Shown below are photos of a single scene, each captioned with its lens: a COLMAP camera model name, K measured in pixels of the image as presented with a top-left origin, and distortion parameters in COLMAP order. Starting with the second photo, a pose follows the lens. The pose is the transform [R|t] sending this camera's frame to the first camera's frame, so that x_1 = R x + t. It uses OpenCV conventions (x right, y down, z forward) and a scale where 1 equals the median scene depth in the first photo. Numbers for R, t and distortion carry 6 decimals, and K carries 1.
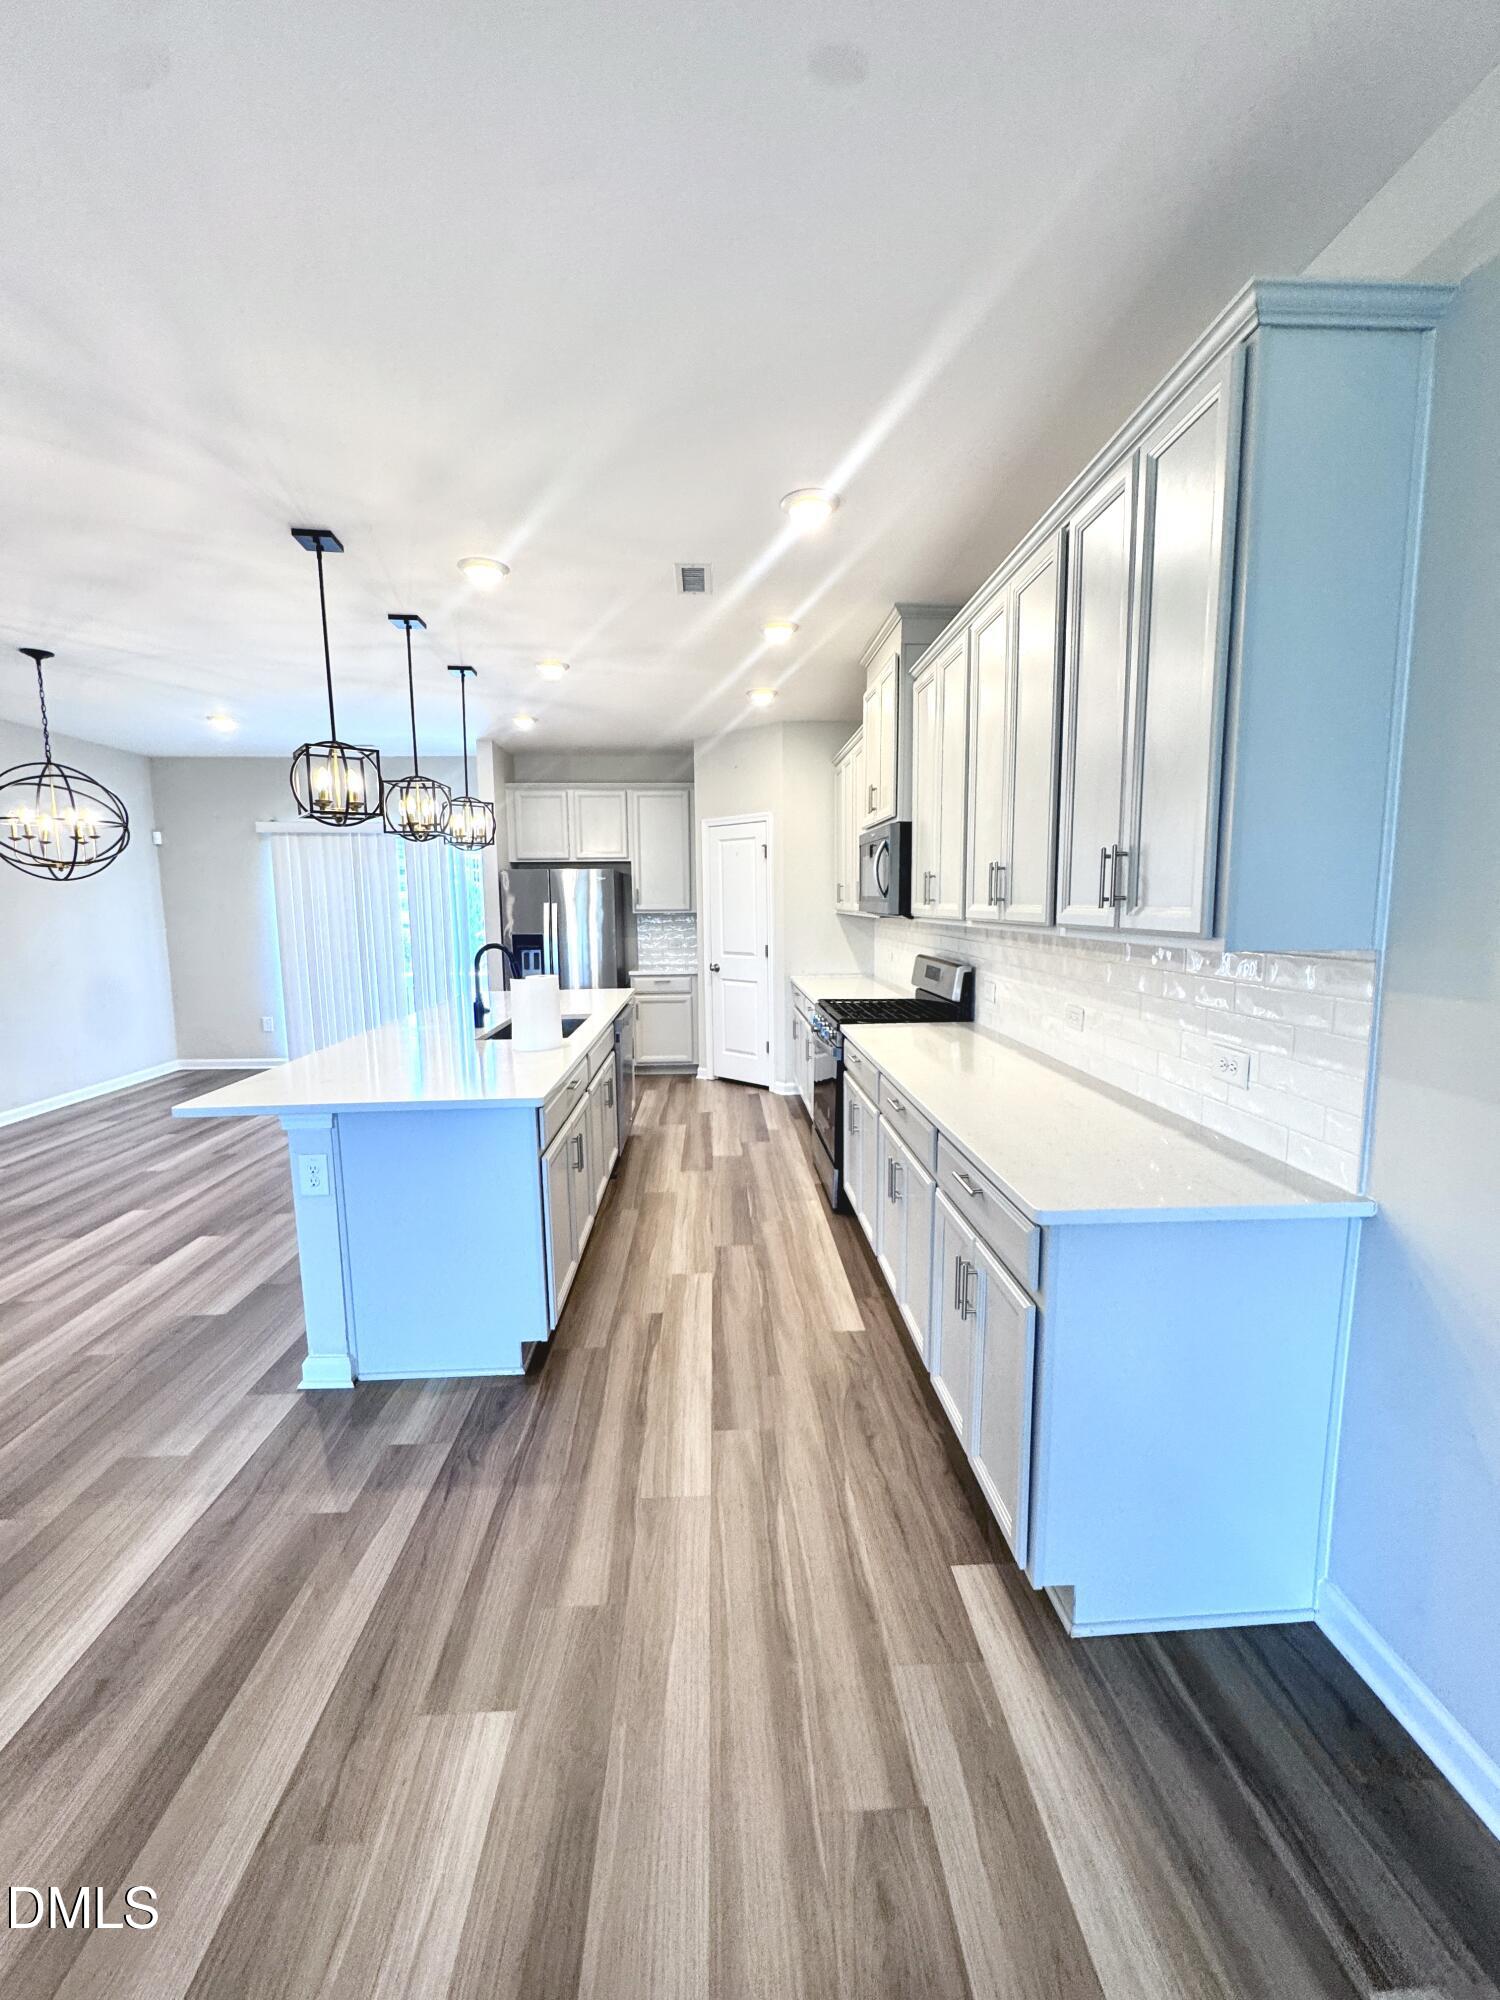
lens RADIAL K [[798.4, 0, 753.4], [0, 798.4, 995.9], [0, 0, 1]] dist [-0.002404, -0.000233]
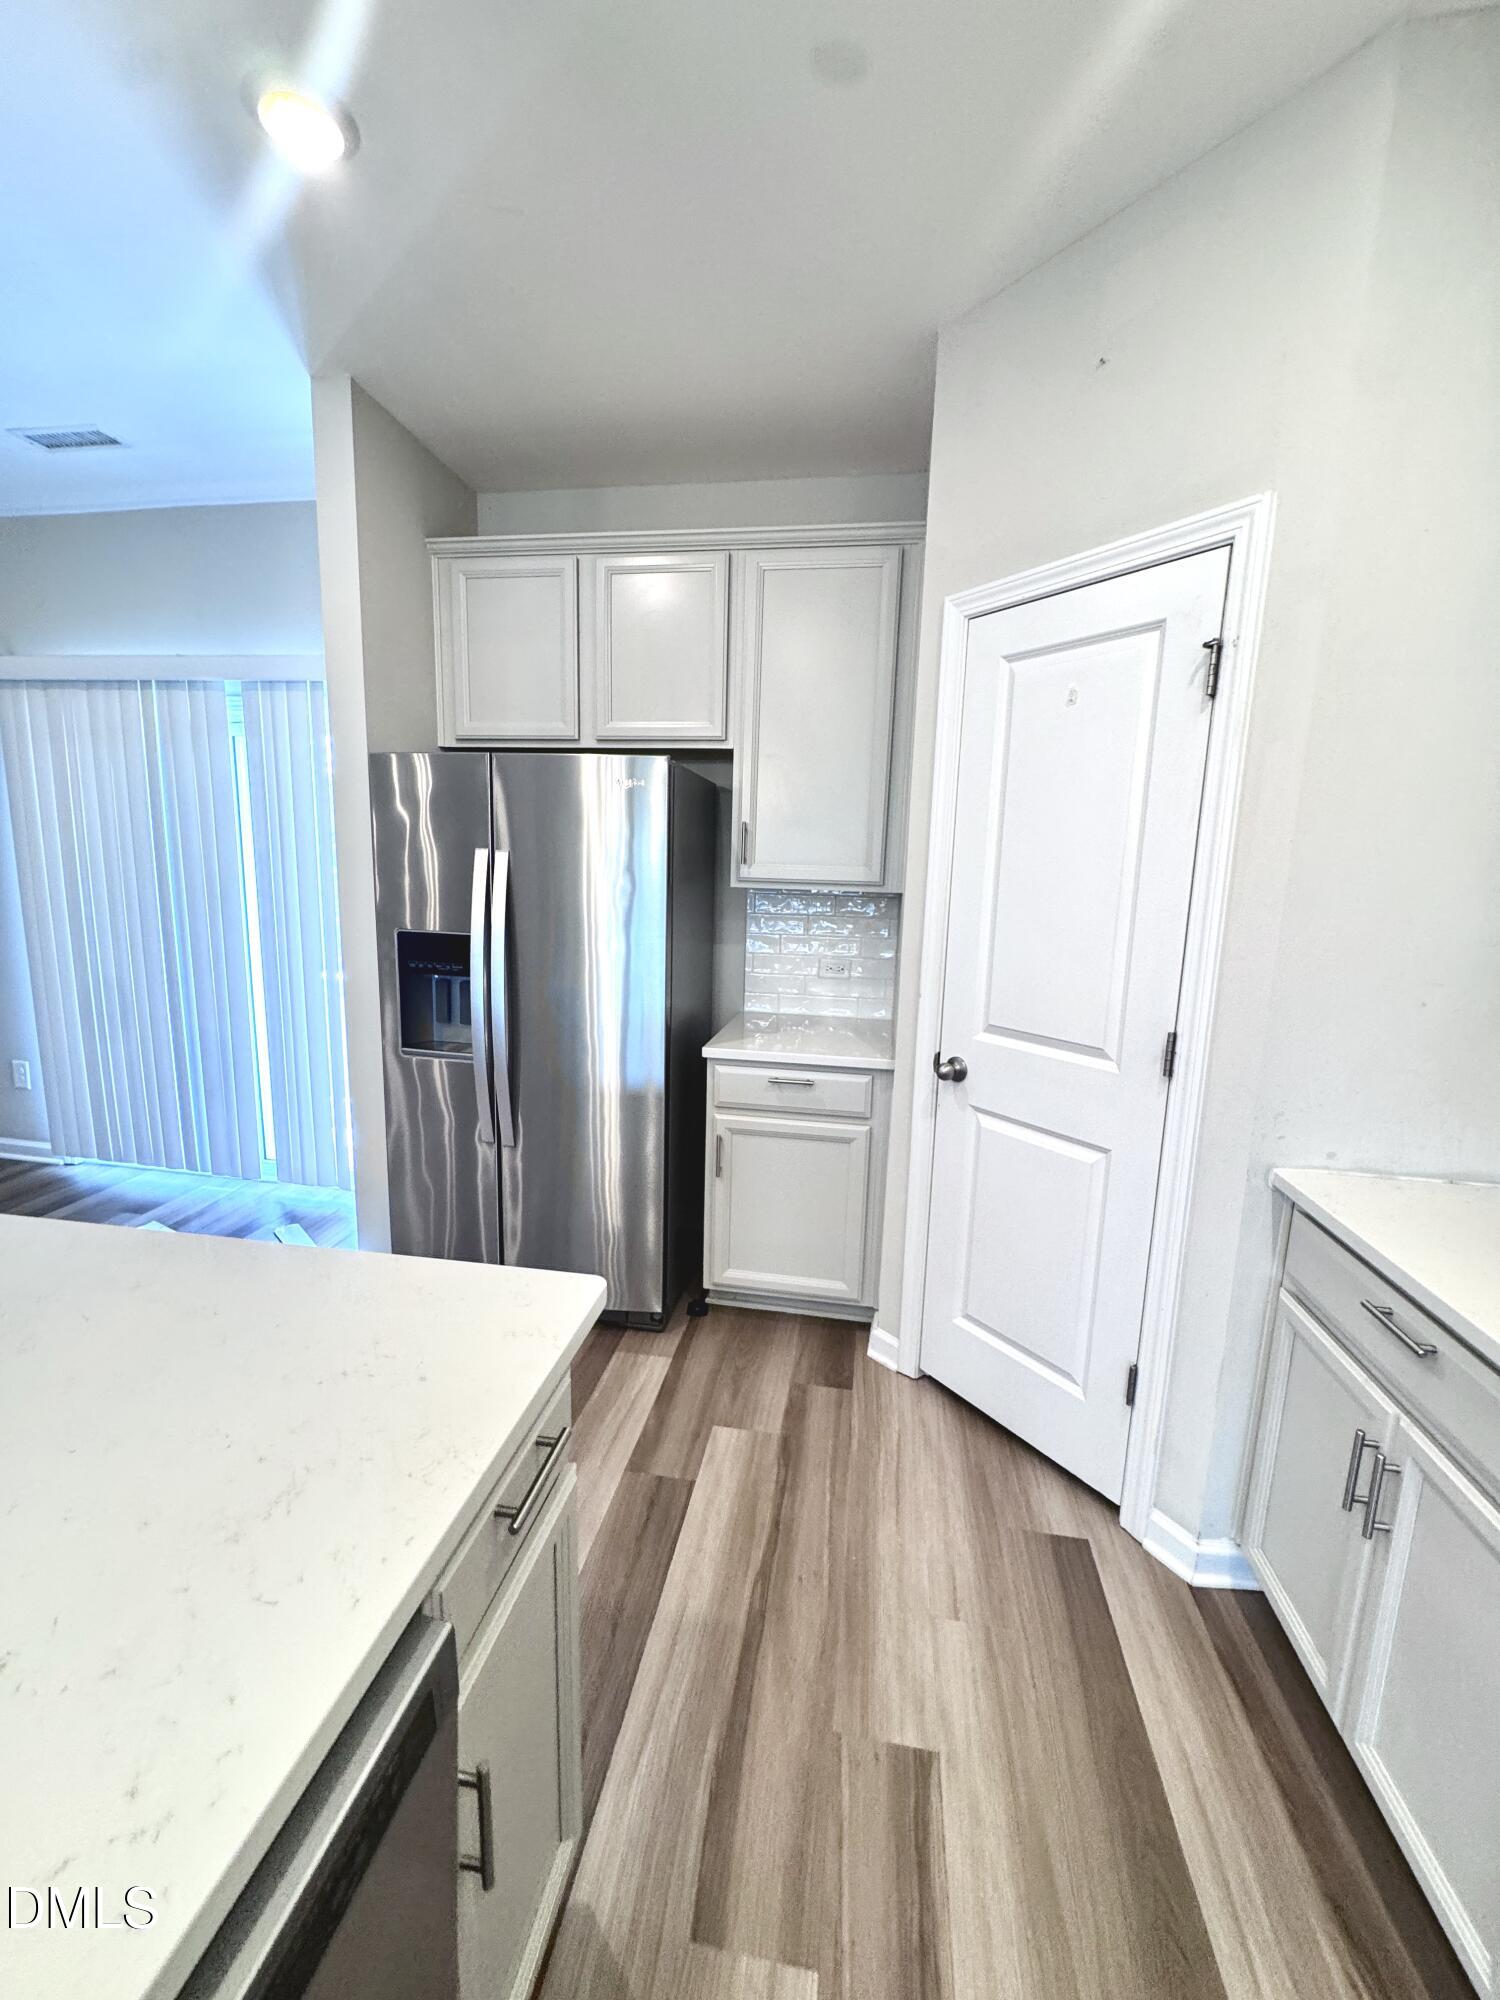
lens RADIAL K [[798.4, 0, 753.4], [0, 798.4, 995.9], [0, 0, 1]] dist [-0.002404, -0.000233]
pose [[0.977151, 0.071057, -0.200317, -0.063069], [-0.062515, 0.996857, 0.048655, -0.074494], [0.203144, -0.035021, 0.978522, 0.656730]]
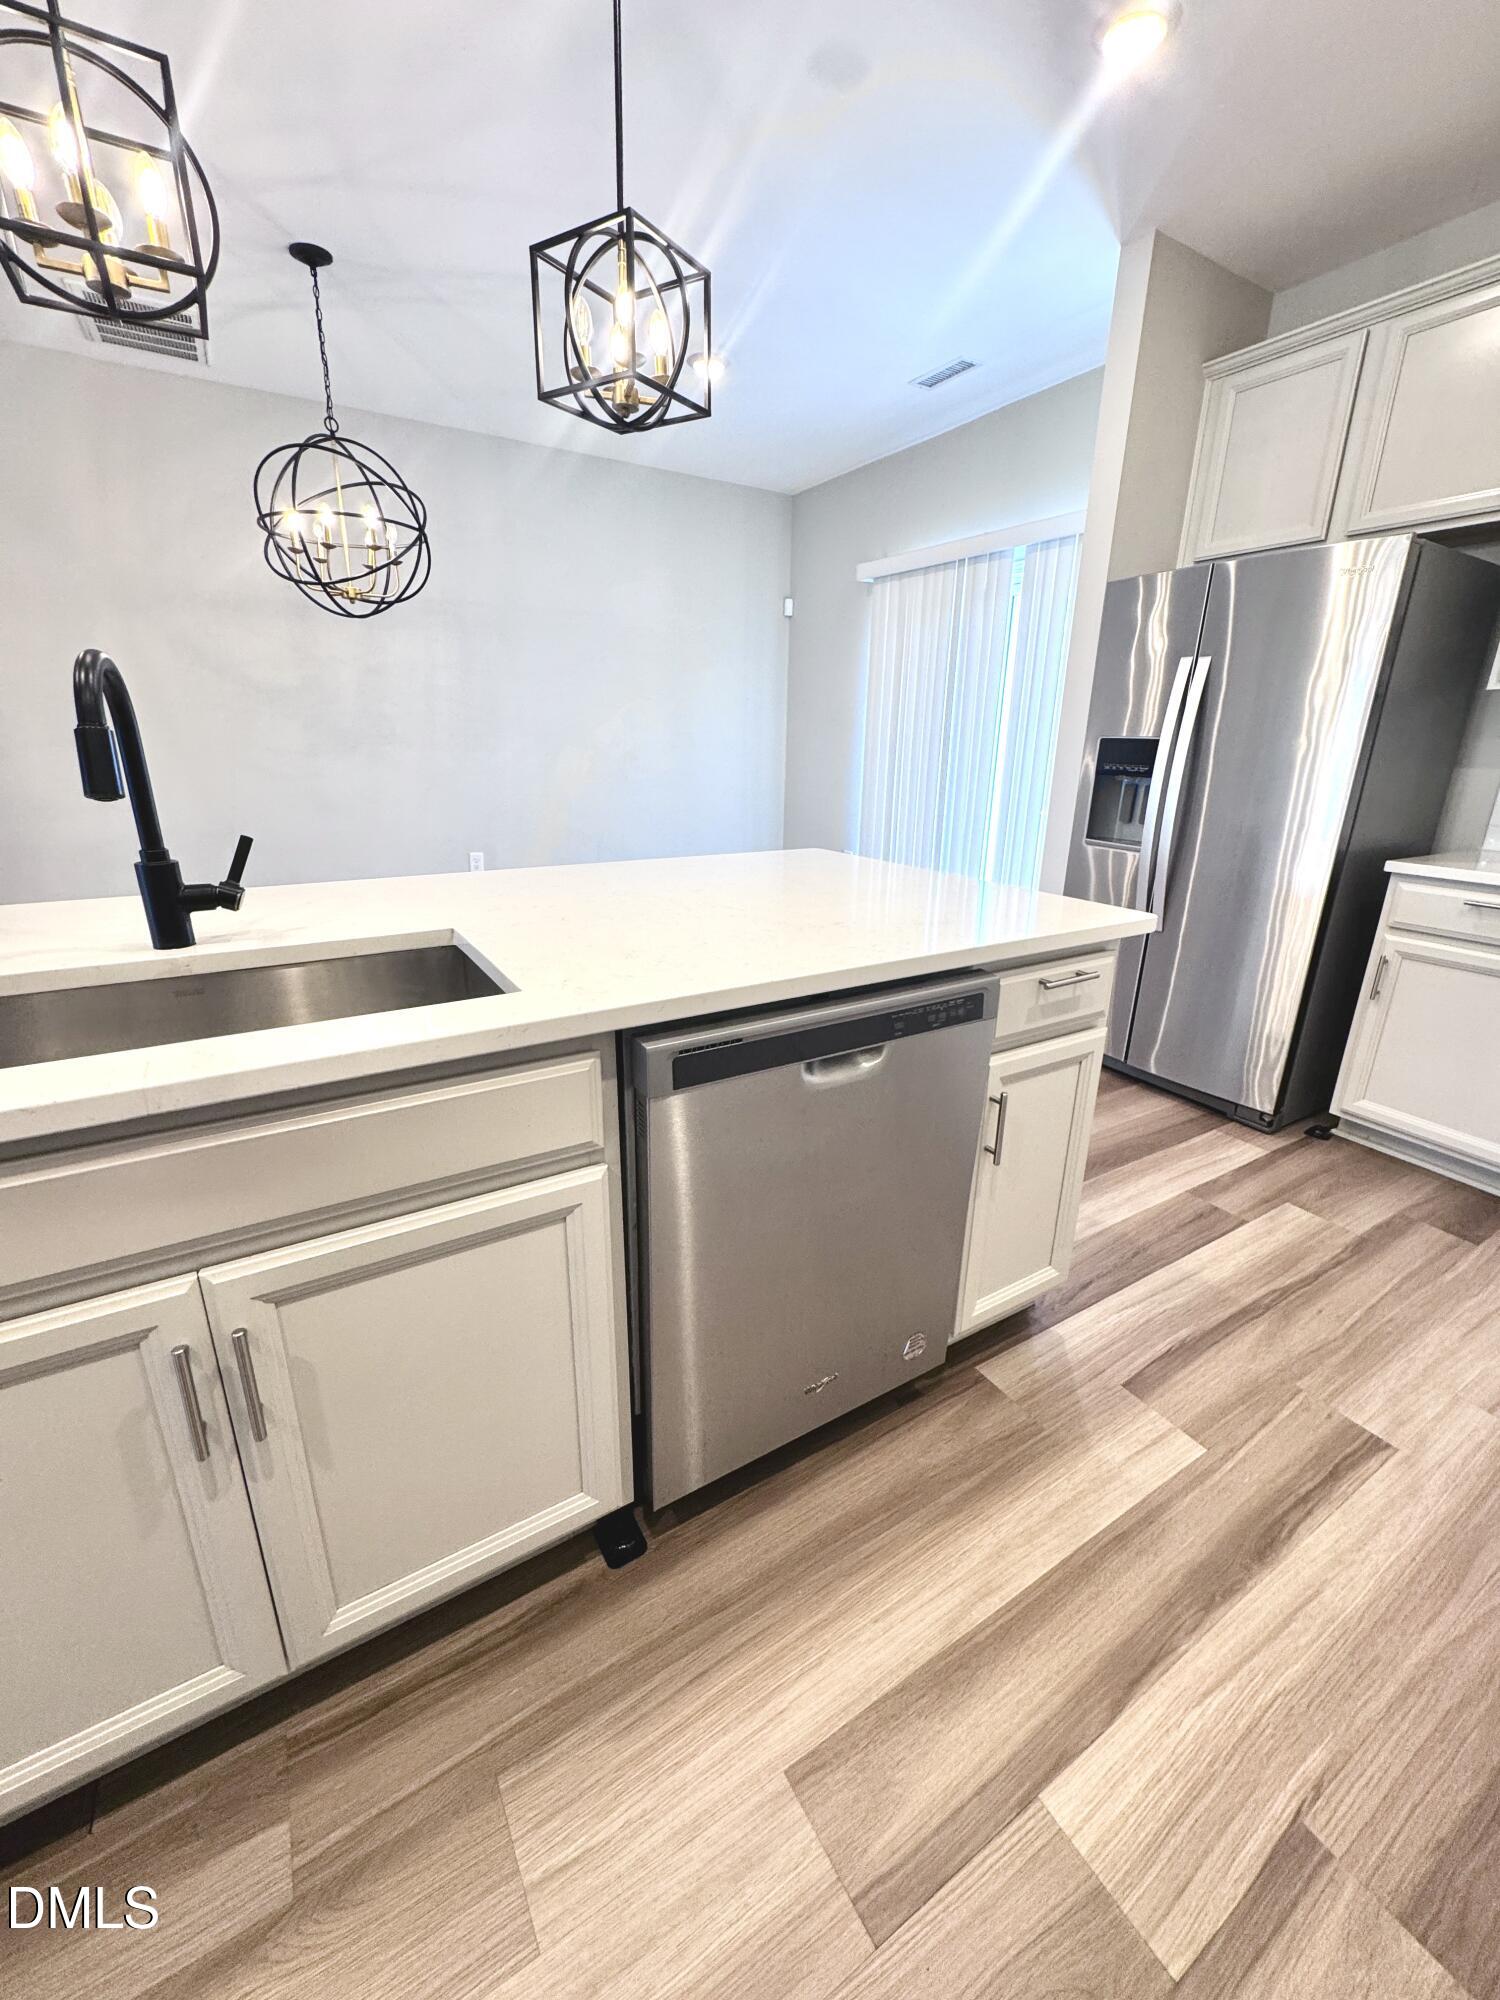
lens RADIAL K [[798.4, 0, 753.4], [0, 798.4, 995.9], [0, 0, 1]] dist [-0.002404, -0.000233]
pose [[0.475287, 0.290181, -0.830601, 0.017714], [-0.126699, 0.956780, 0.261763, -0.030738], [0.870661, -0.019176, 0.491510, 0.596764]]
